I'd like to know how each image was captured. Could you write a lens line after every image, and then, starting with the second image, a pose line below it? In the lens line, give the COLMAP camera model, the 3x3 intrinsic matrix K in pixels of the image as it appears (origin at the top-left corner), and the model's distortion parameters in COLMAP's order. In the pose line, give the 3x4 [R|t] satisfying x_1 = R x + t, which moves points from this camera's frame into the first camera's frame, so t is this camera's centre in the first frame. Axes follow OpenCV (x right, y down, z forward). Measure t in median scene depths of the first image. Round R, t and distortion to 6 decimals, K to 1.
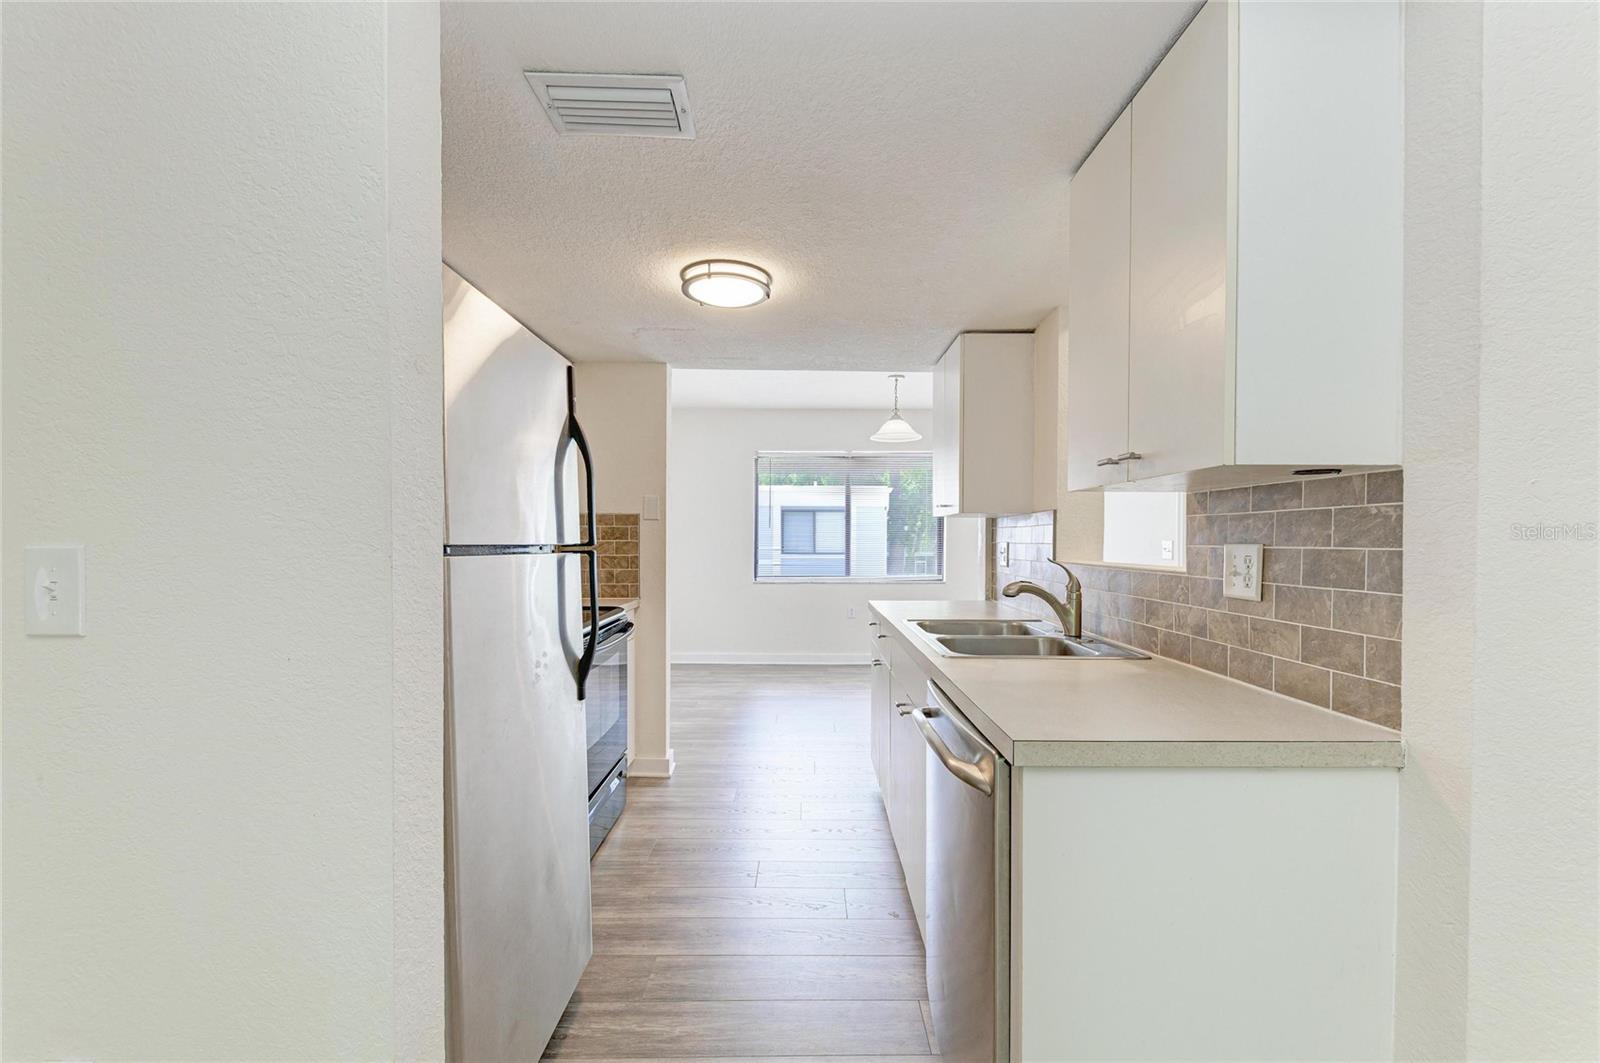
lens RADIAL K [[676.0, 0, 798.8], [0, 676.0, 537.2], [0, 0, 1]] dist [-0.000784, -0.000029]
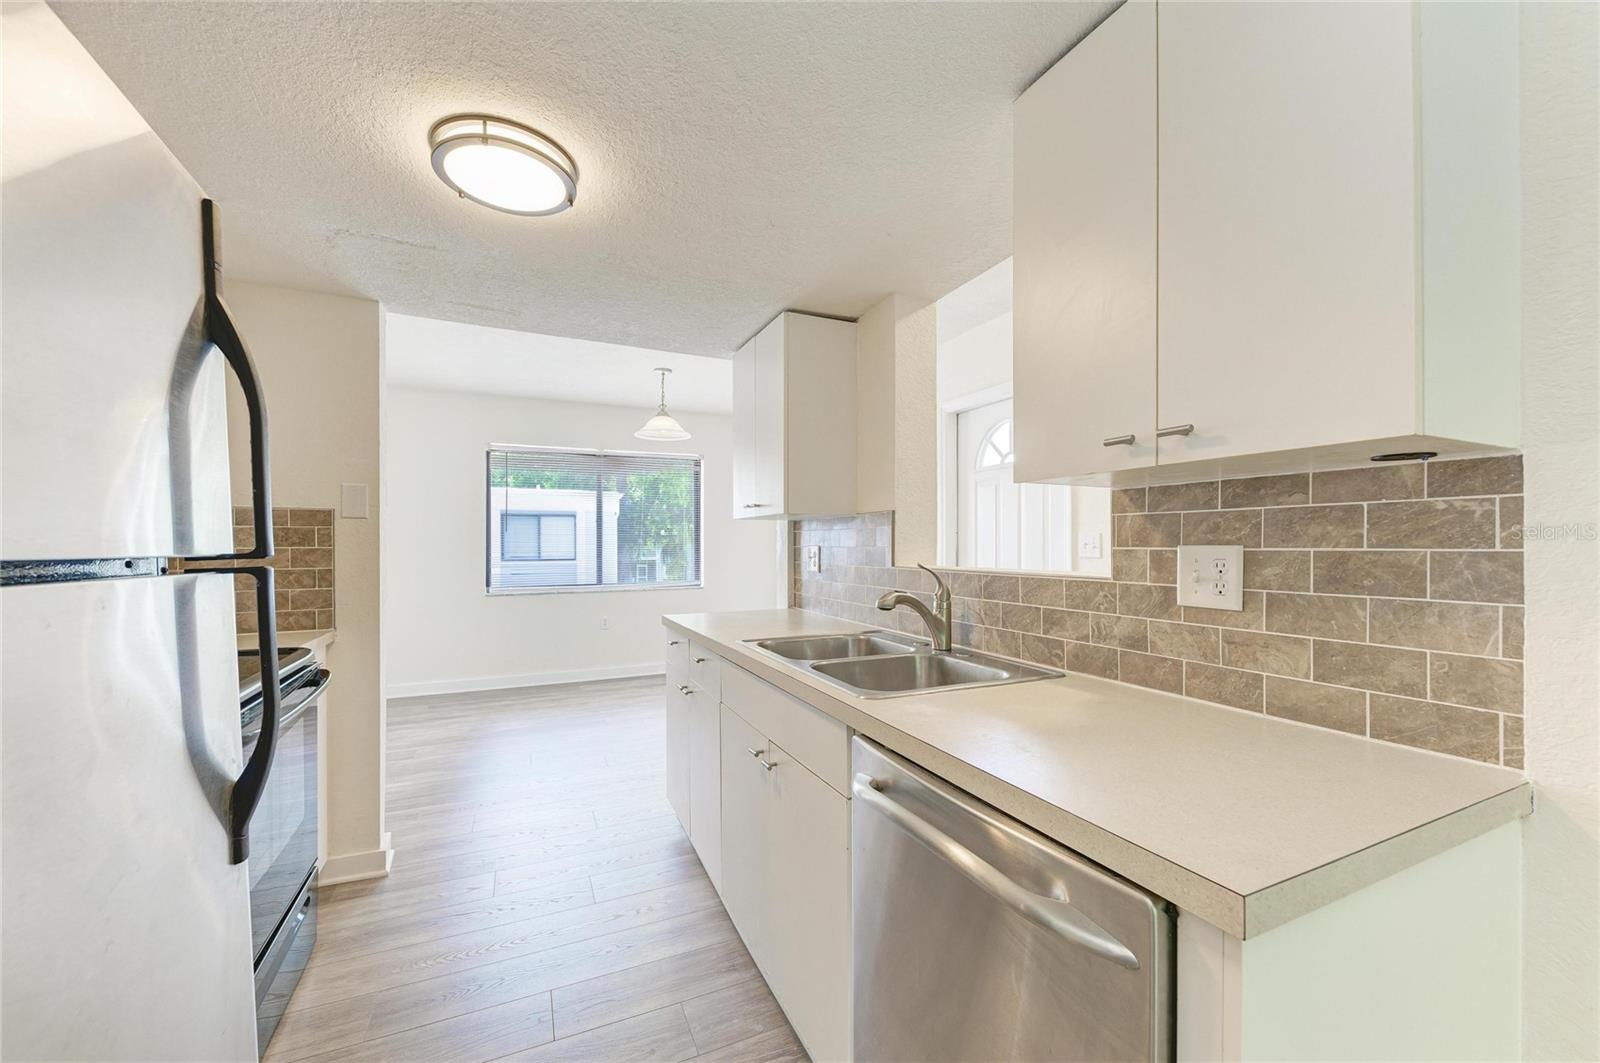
lens RADIAL K [[622.4, 0, 802.8], [0, 622.4, 542.2], [0, 0, 1]] dist [0.001587, -0.000109]
pose [[0.904336, -0.003958, 0.426803, -0.134590], [0.004132, 0.999991, 0.000518, 0.002115], [-0.426802, 0.001295, 0.904344, 0.387146]]
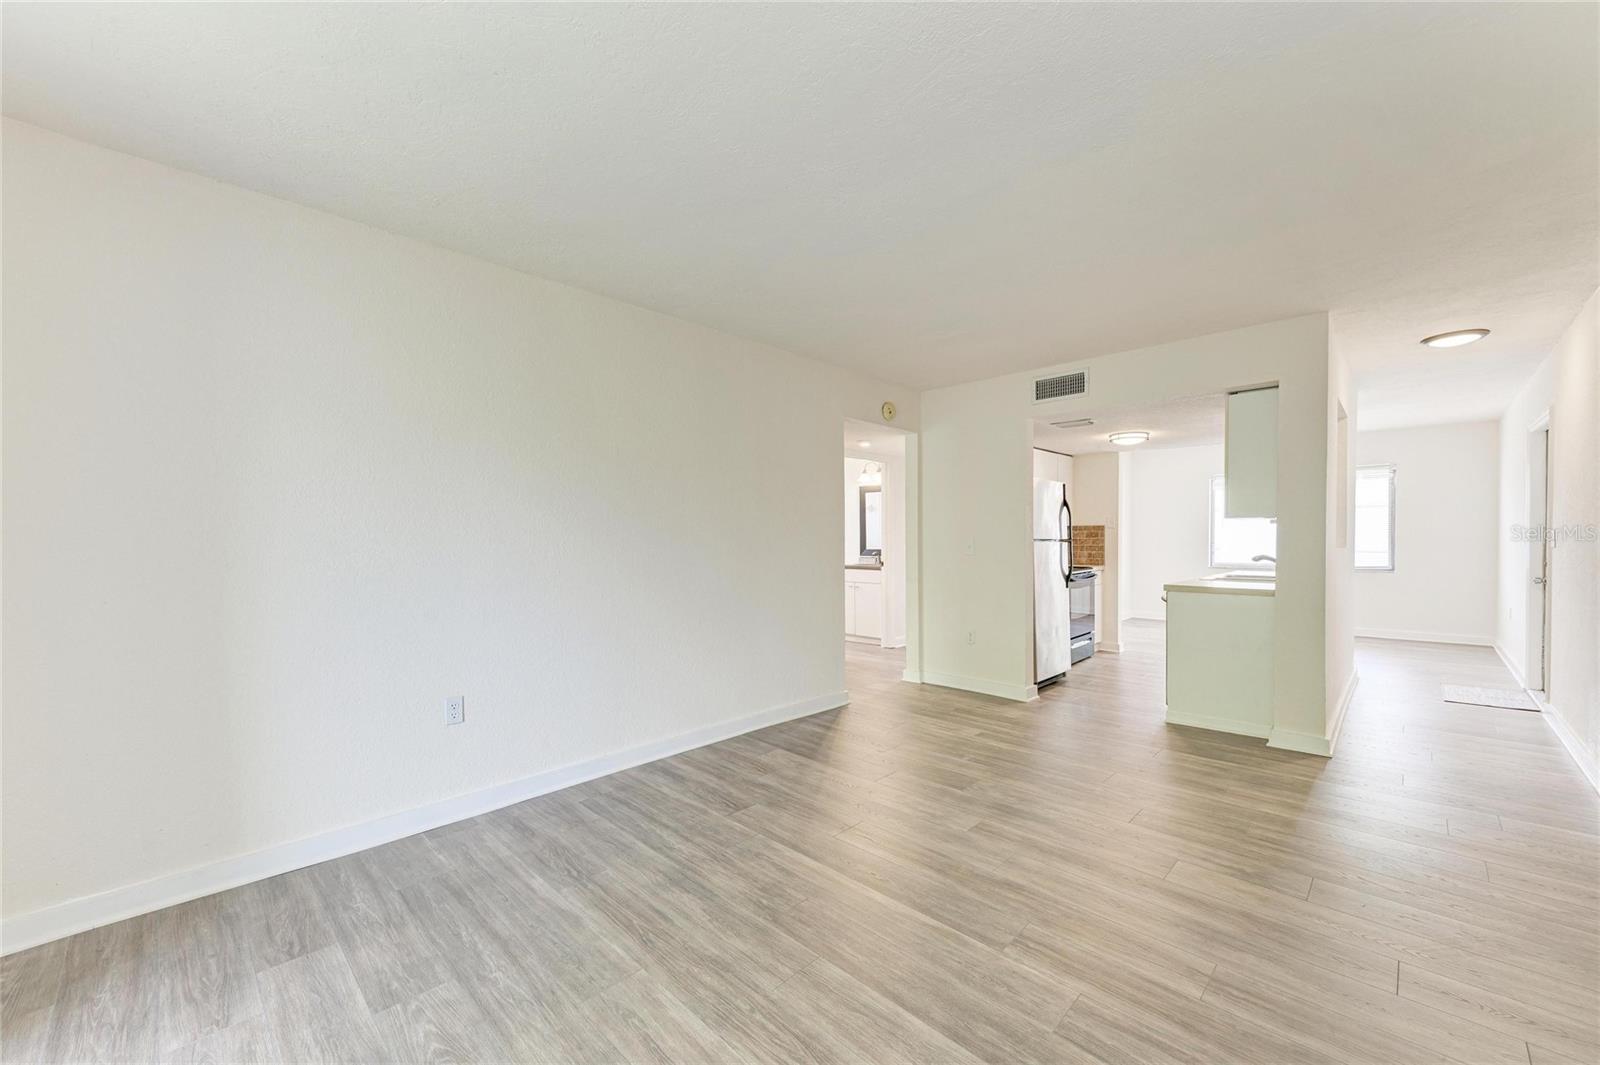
lens RADIAL K [[622.4, 0, 802.8], [0, 622.4, 543.2], [0, 0, 1]] dist [0.001587, -0.000109]
pose [[0.723661, 0.006916, -0.690121, 0.782640], [0.001514, 0.999931, 0.011609, -0.006477], [0.690154, -0.009446, 0.723601, -1.938946]]
